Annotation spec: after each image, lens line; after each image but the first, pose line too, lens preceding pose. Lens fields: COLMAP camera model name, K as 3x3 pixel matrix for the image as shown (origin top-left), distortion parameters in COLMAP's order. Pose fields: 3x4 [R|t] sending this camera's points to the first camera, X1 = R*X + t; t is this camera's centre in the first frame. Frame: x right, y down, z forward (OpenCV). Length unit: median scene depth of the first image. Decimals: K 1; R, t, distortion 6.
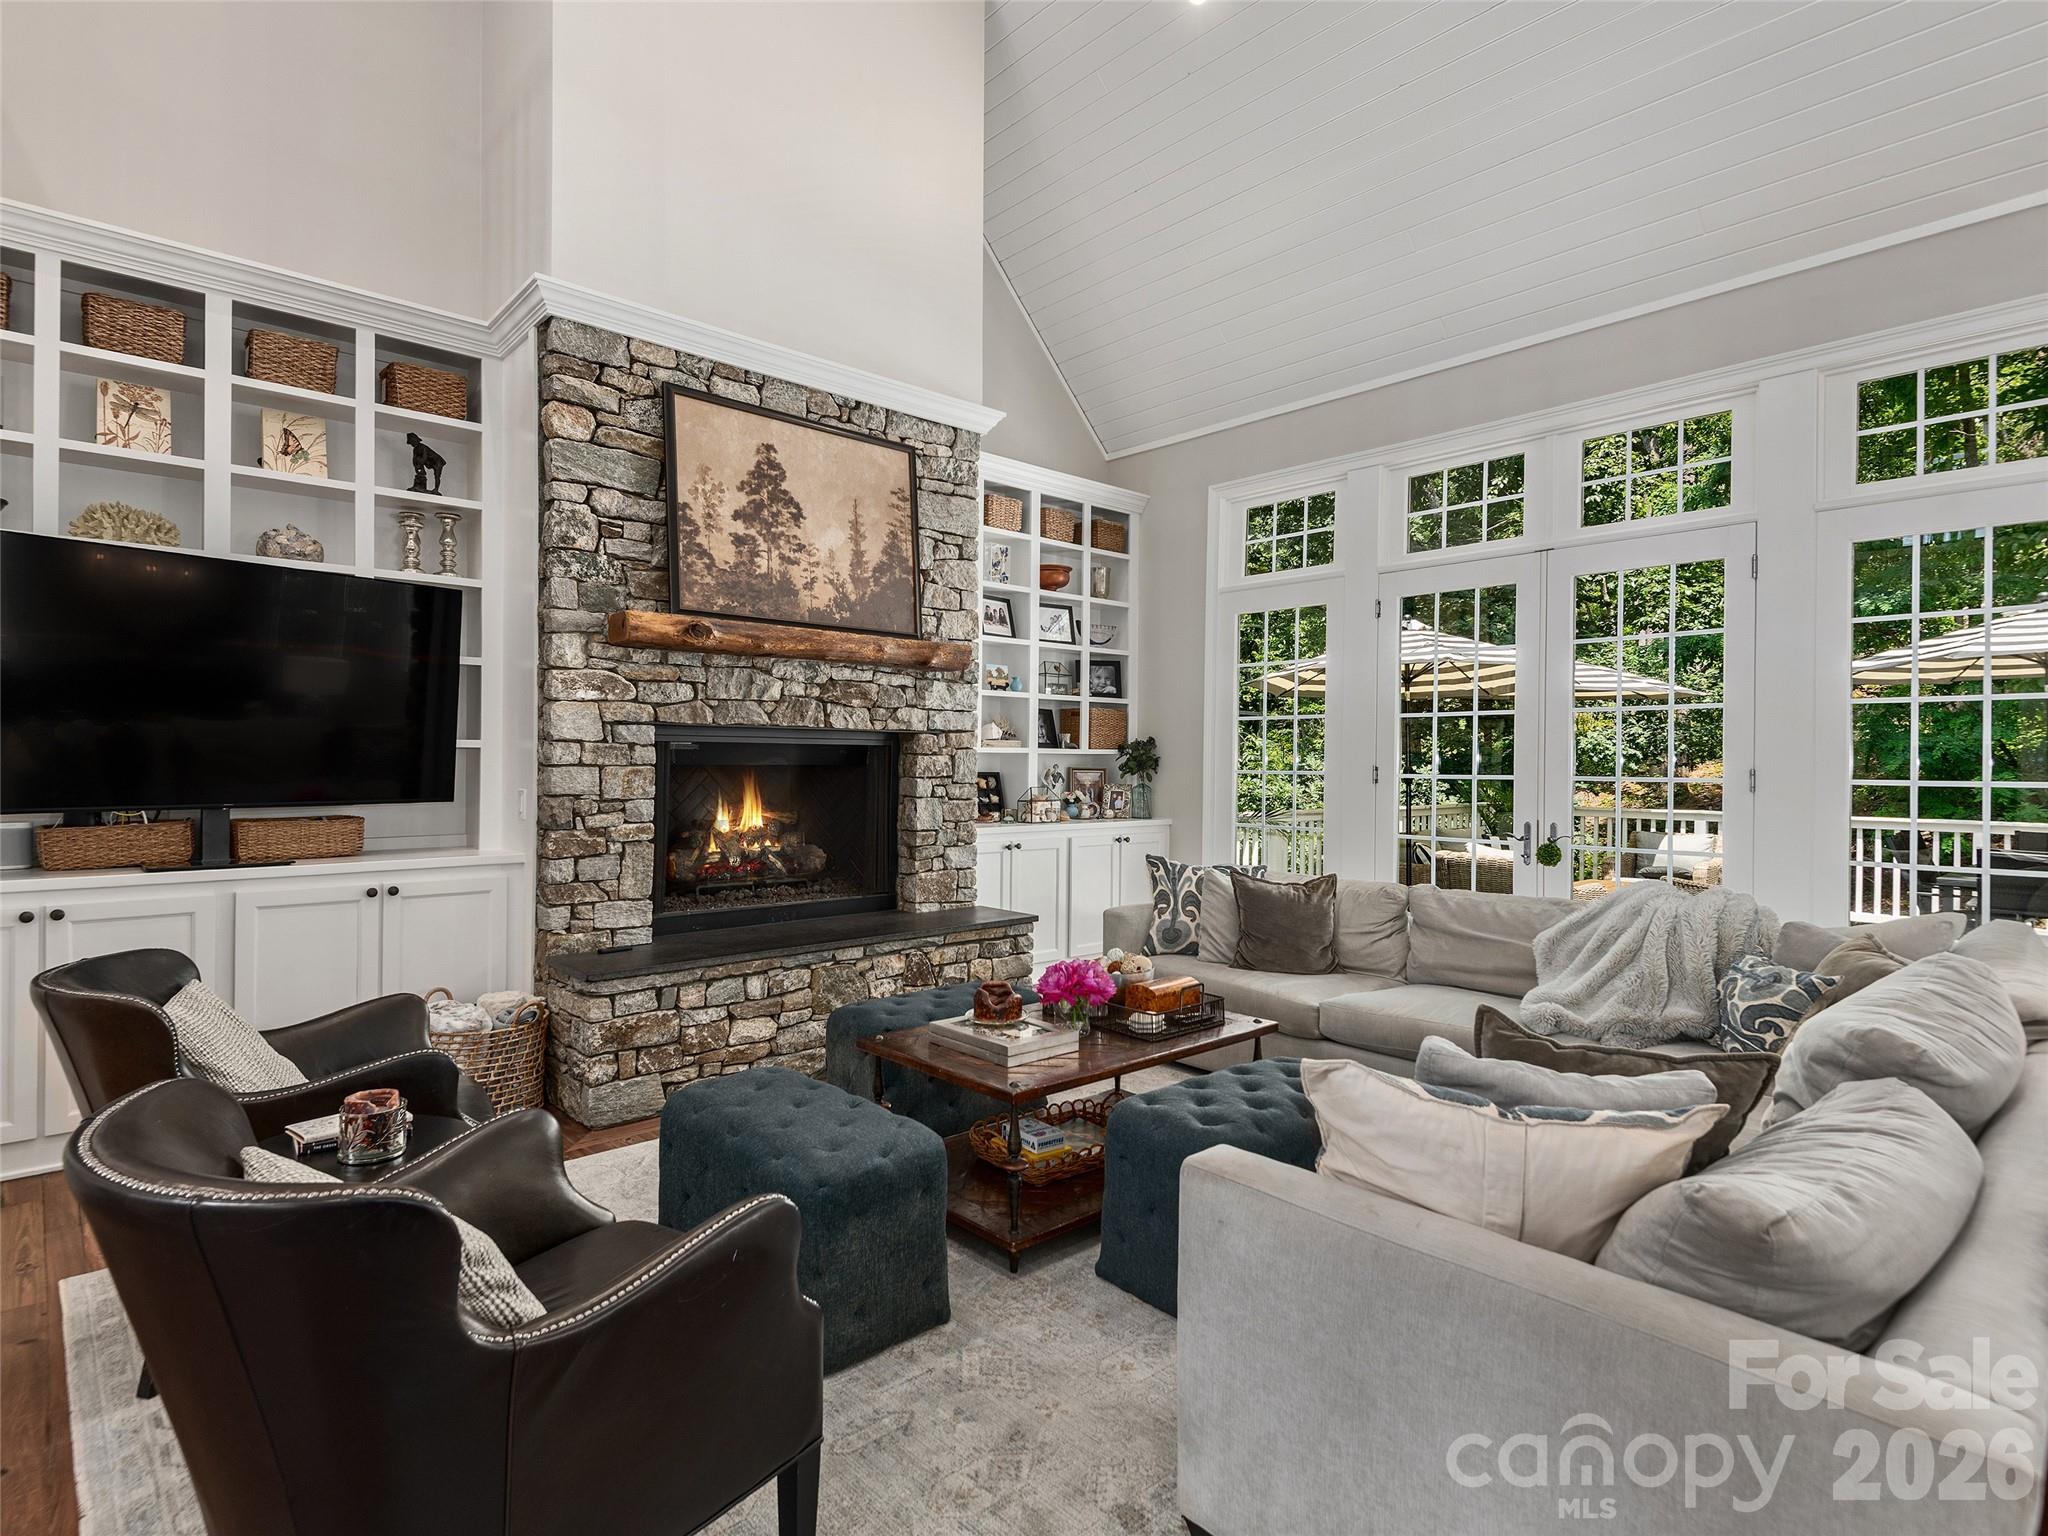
lens RADIAL K [[1067.2, 0, 1009.3], [0, 1067.2, 760.9], [0, 0, 1]] dist [0.030162, -0.016008]
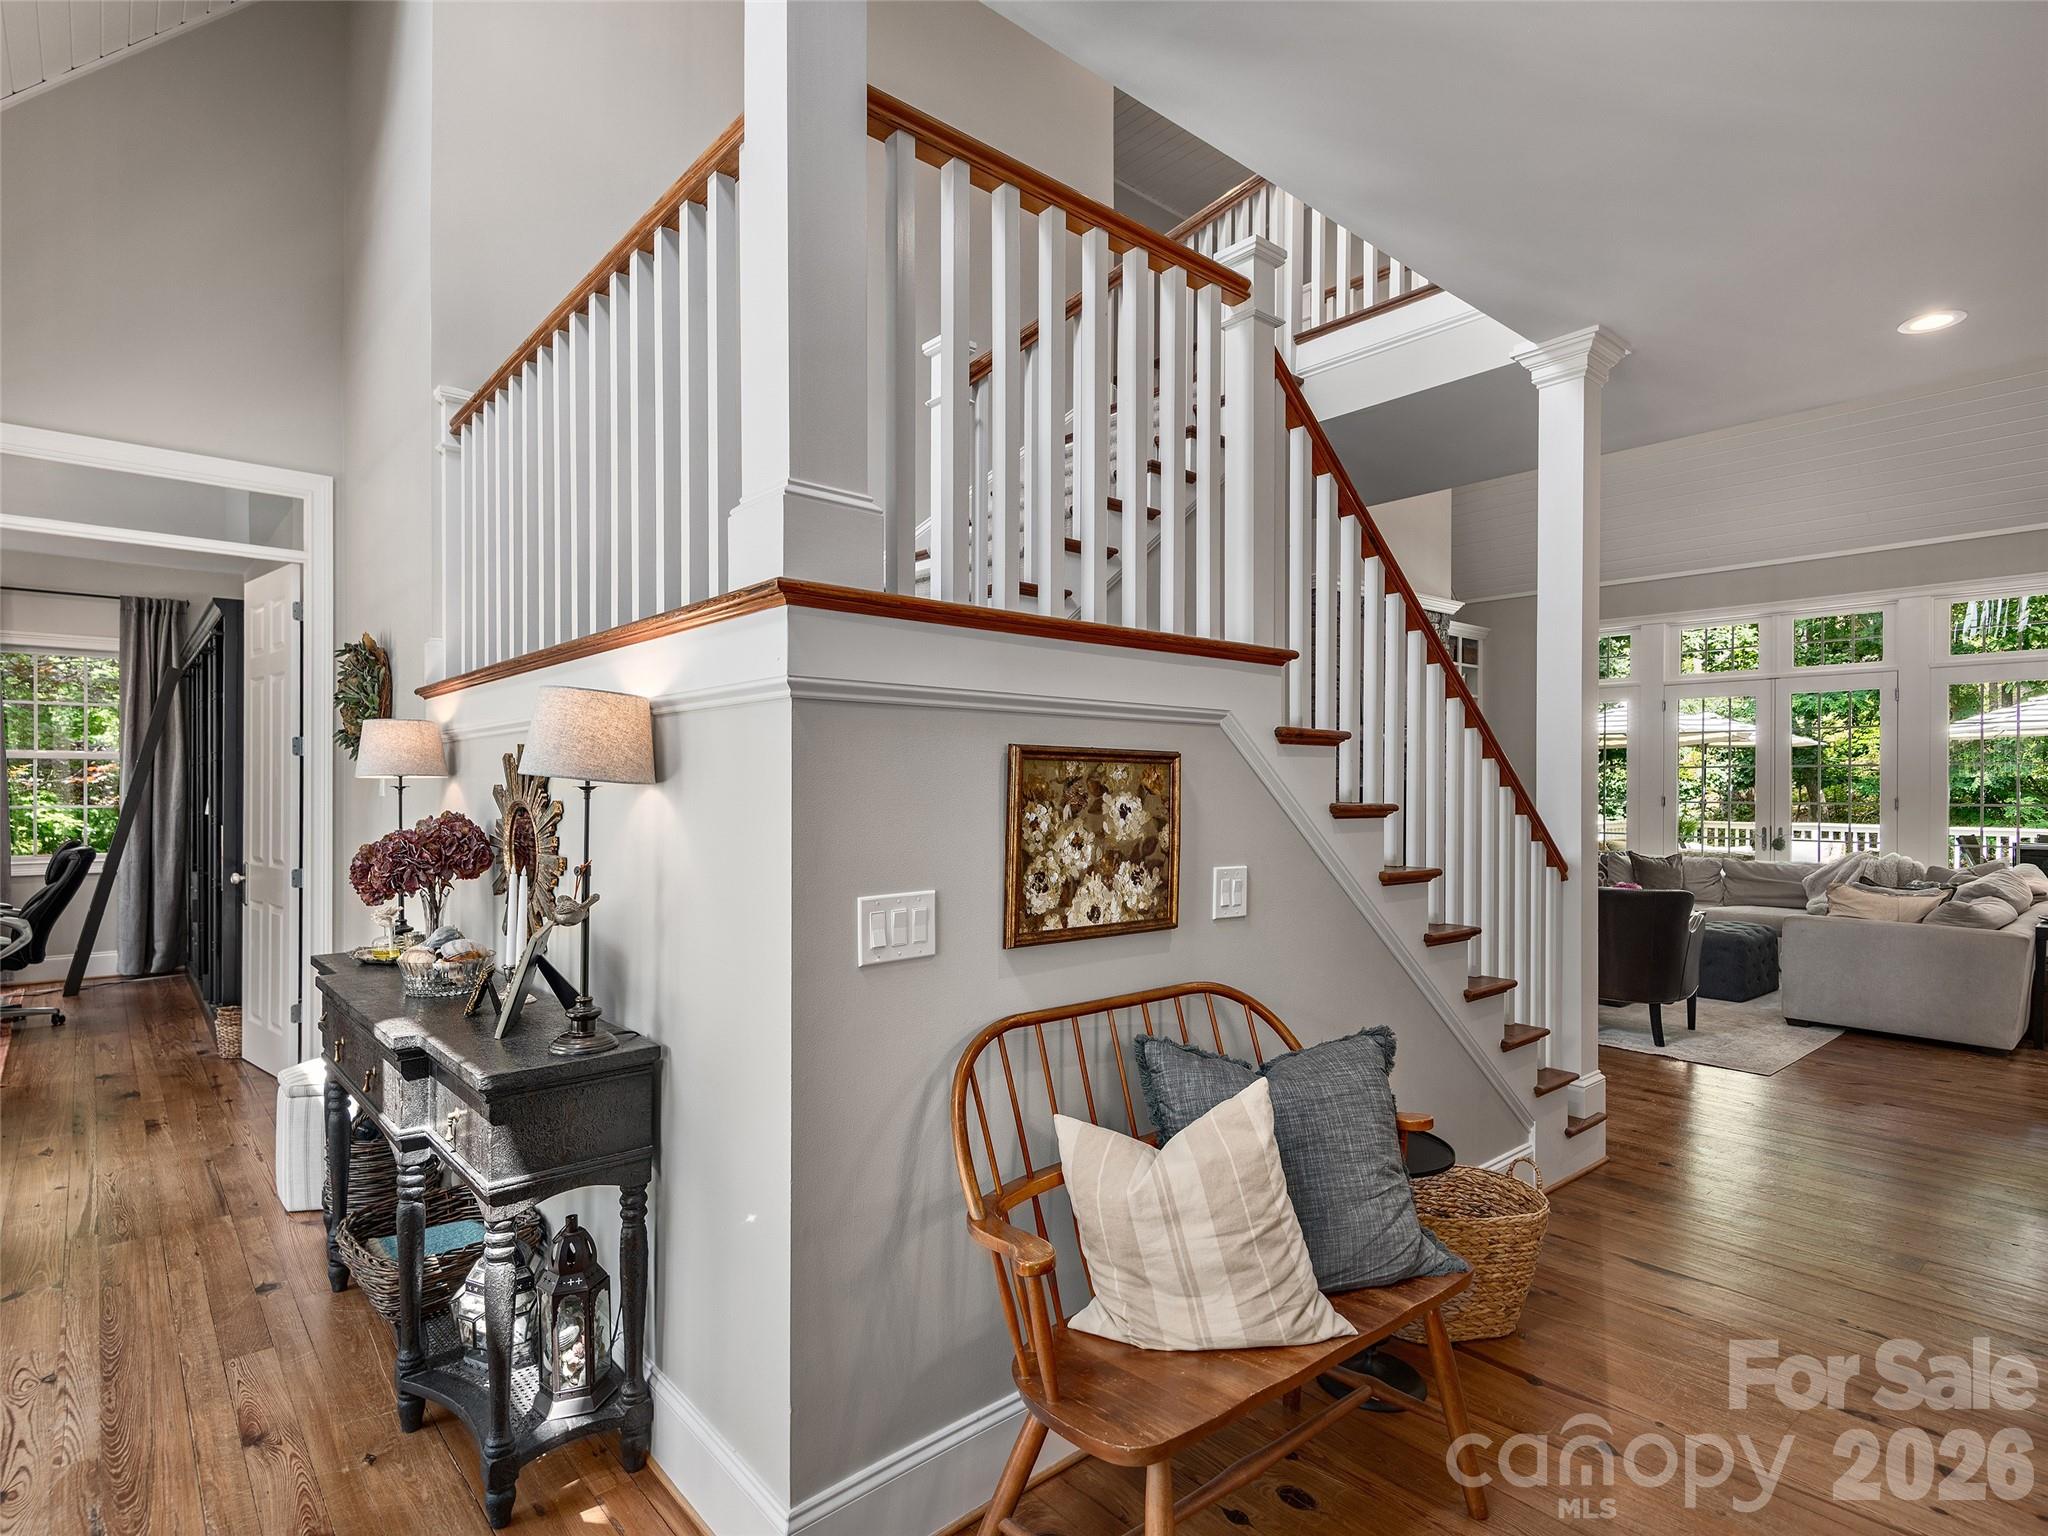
lens RADIAL K [[1067.2, 0, 1010.9], [0, 1067.2, 781.6], [0, 0, 1]] dist [0.030162, -0.016008]
pose [[0.999955, -0.005732, -0.007555, -0.929637], [0.005697, 0.999973, -0.004631, -0.022946], [0.007581, 0.004588, 0.999961, -0.997828]]
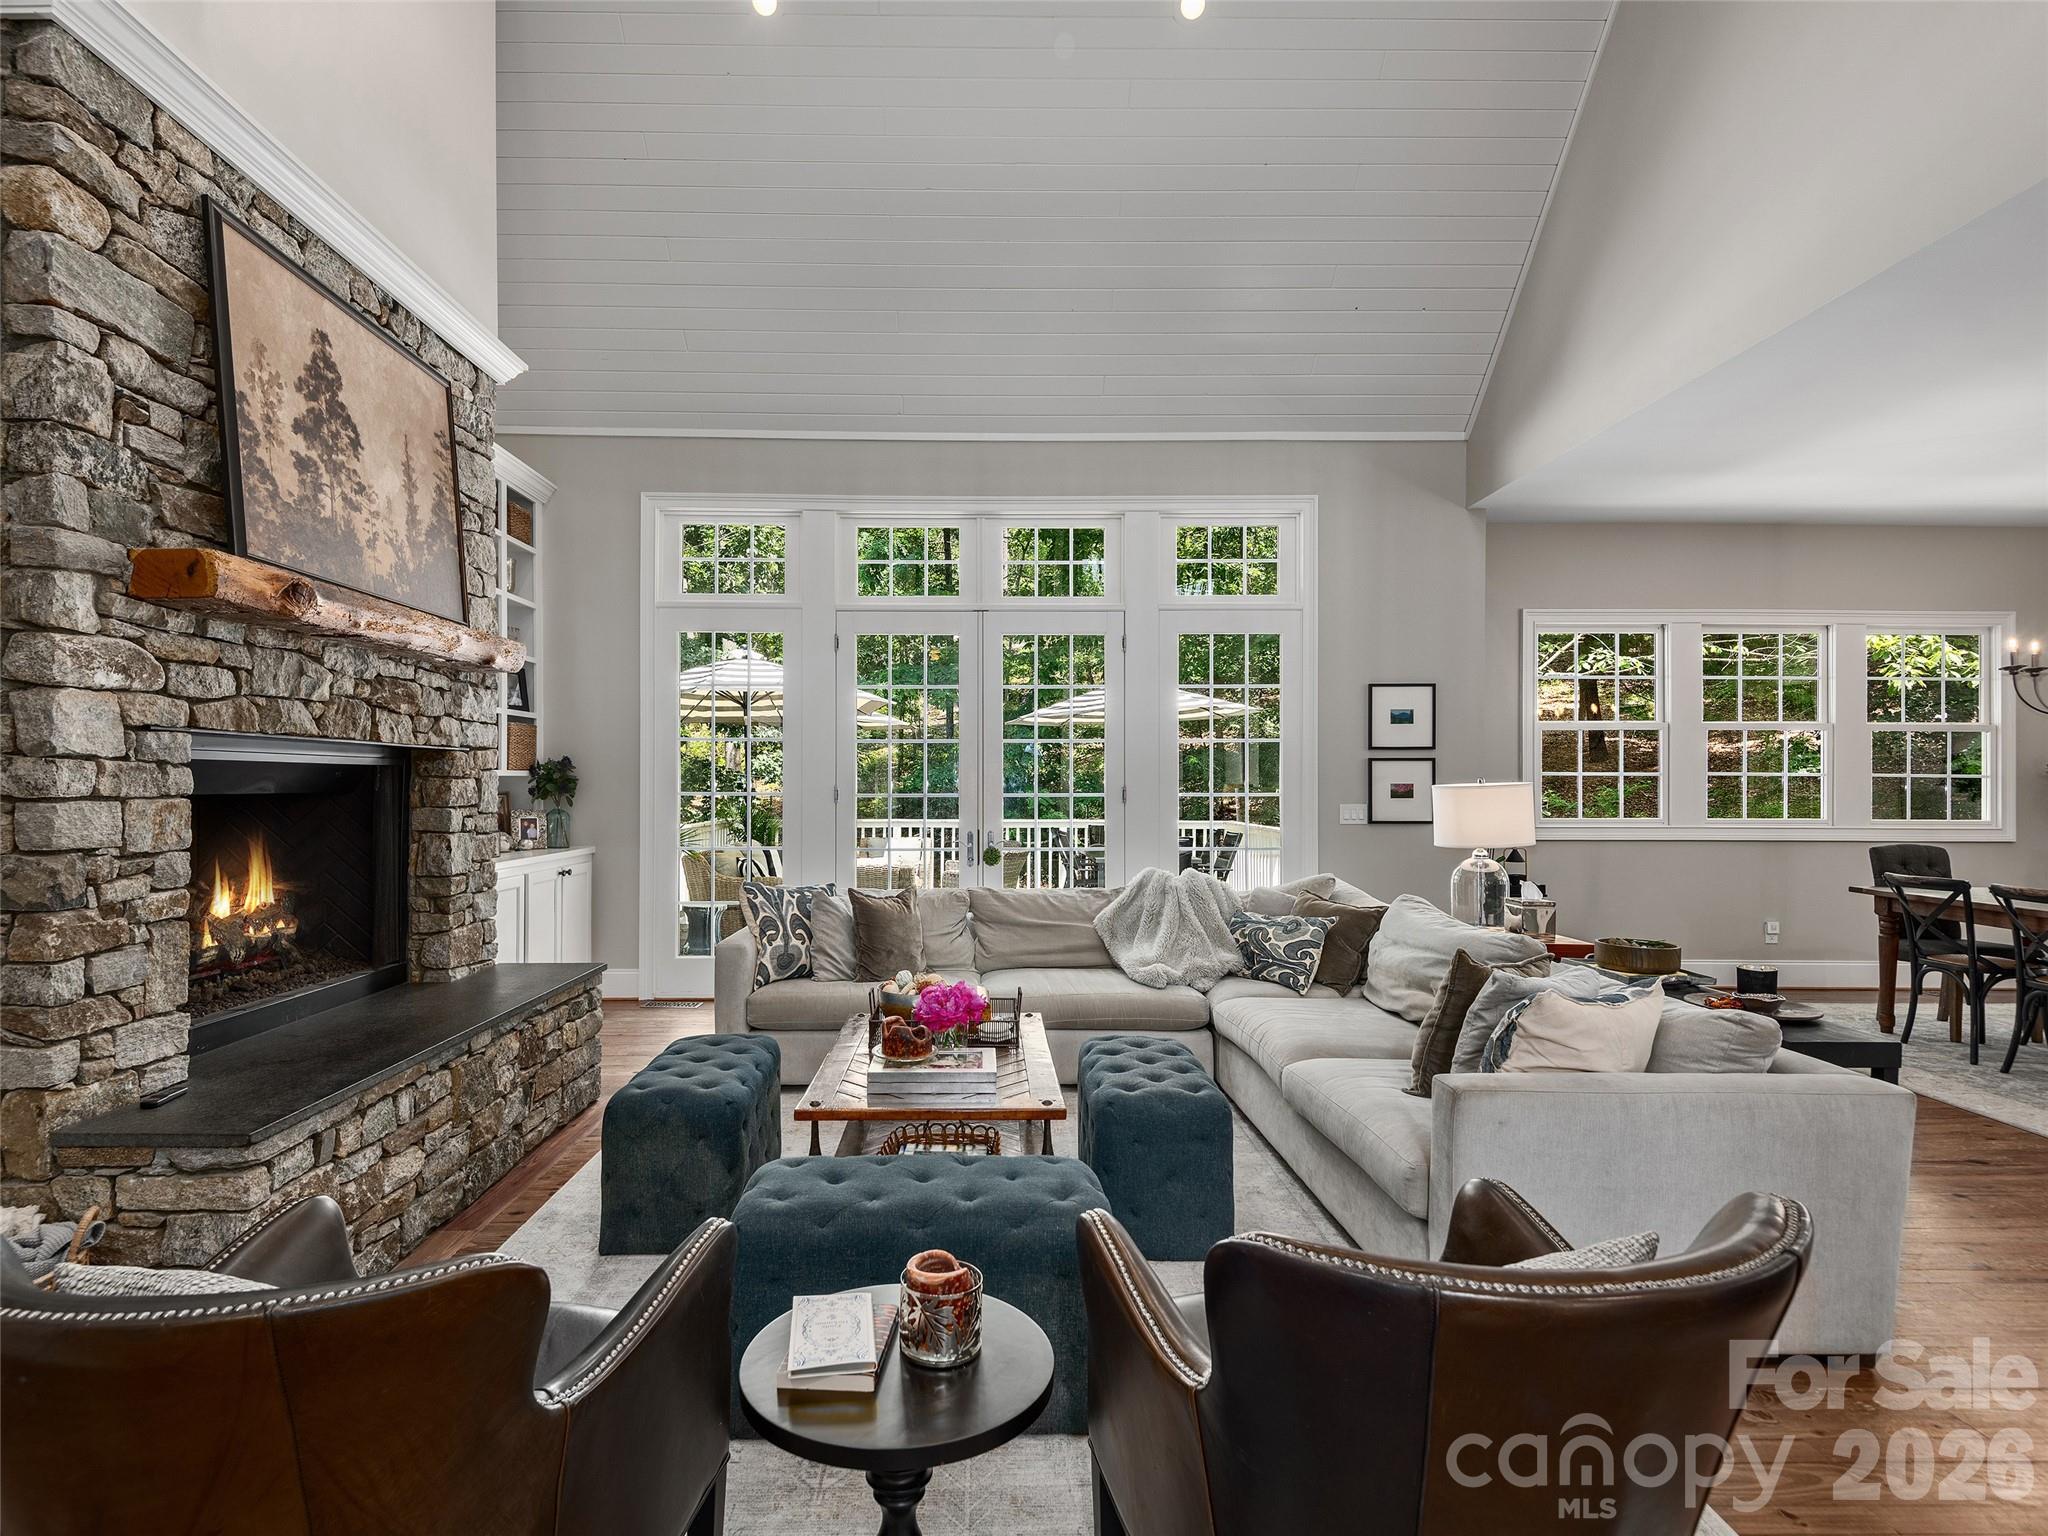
lens RADIAL K [[1067.2, 0, 1008.4], [0, 1067.2, 779.0], [0, 0, 1]] dist [0.030162, -0.016008]
pose [[0.653090, -0.003018, 0.757274, -0.481253], [0.003053, 0.999994, 0.001352, -0.005425], [-0.757274, 0.001429, 0.653096, 0.212385]]
